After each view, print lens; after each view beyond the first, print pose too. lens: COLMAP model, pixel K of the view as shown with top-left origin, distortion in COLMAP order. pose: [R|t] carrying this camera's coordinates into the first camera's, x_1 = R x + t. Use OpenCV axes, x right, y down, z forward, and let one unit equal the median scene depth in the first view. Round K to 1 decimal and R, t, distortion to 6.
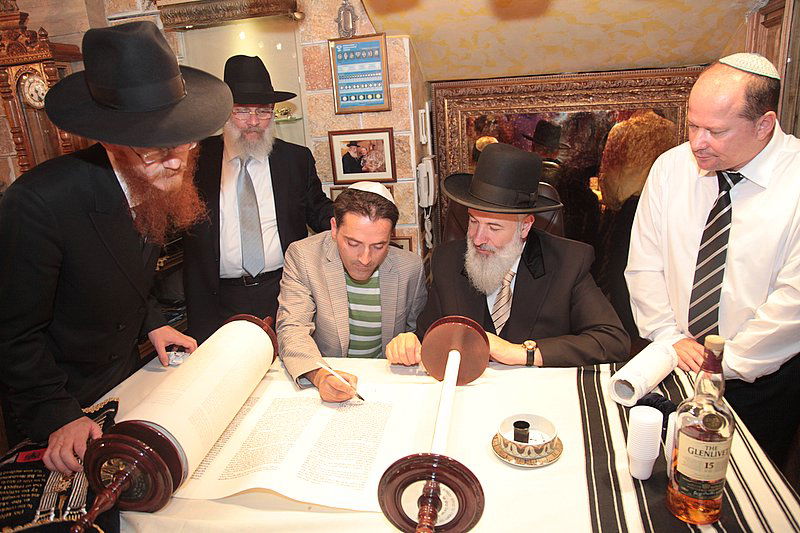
lens RADIAL K [[570.5, 0, 400.0], [0, 570.5, 266.5], [0, 0, 1]] dist [-0.108435, 0.076985]
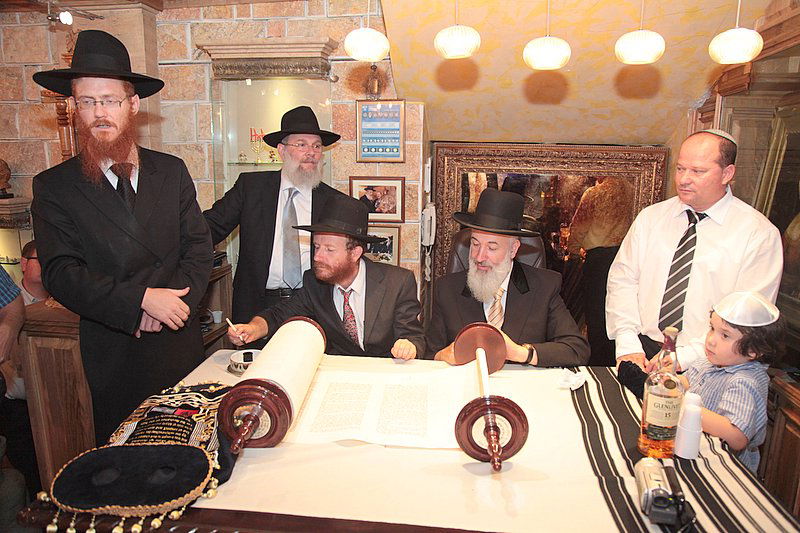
lens RADIAL K [[573.9, 0, 400.0], [0, 573.9, 266.5], [0, 0, 1]] dist [-0.112827, 0.080001]
pose [[0.993234, 0.059450, 0.099757, -0.132103], [-0.050144, 0.994372, -0.093326, 0.053975], [-0.104743, 0.087692, 0.990626, -0.171098]]
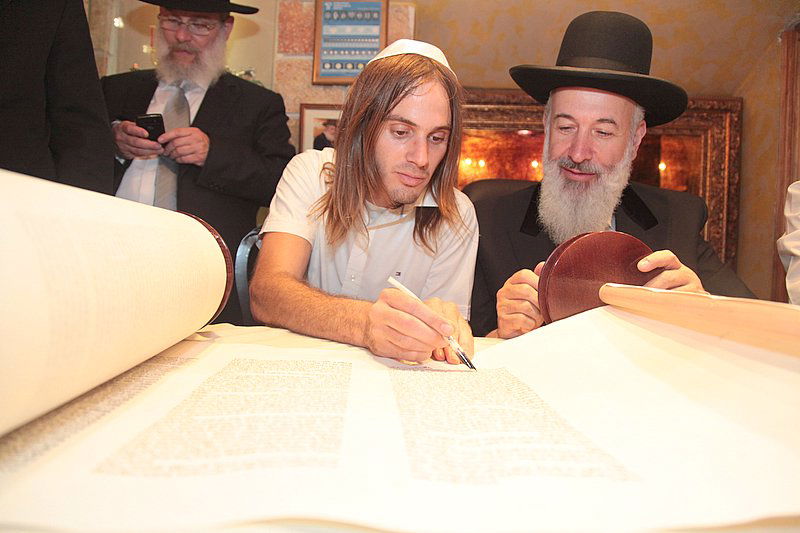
lens RADIAL K [[549.6, 0, 400.0], [0, 549.6, 266.5], [0, 0, 1]] dist [-0.087556, 0.005923]
pose [[0.975754, 0.097944, 0.195734, -0.119877], [-0.043463, 0.963185, -0.265302, 0.165233], [-0.214513, 0.250363, 0.944088, 0.340448]]
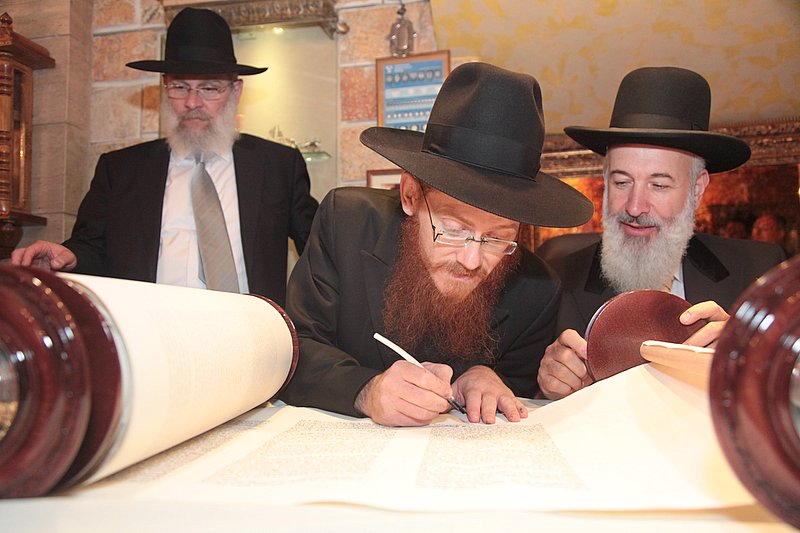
lens RADIAL K [[612.7, 0, 391.1], [0, 612.7, 266.0], [0, 0, 1]] dist [-0.010811, -0.000068]
pose [[0.998019, 0.056610, 0.027438, -0.111496], [-0.042739, 0.930187, -0.364590, 0.177874], [-0.046162, 0.362695, 0.930764, 0.294715]]
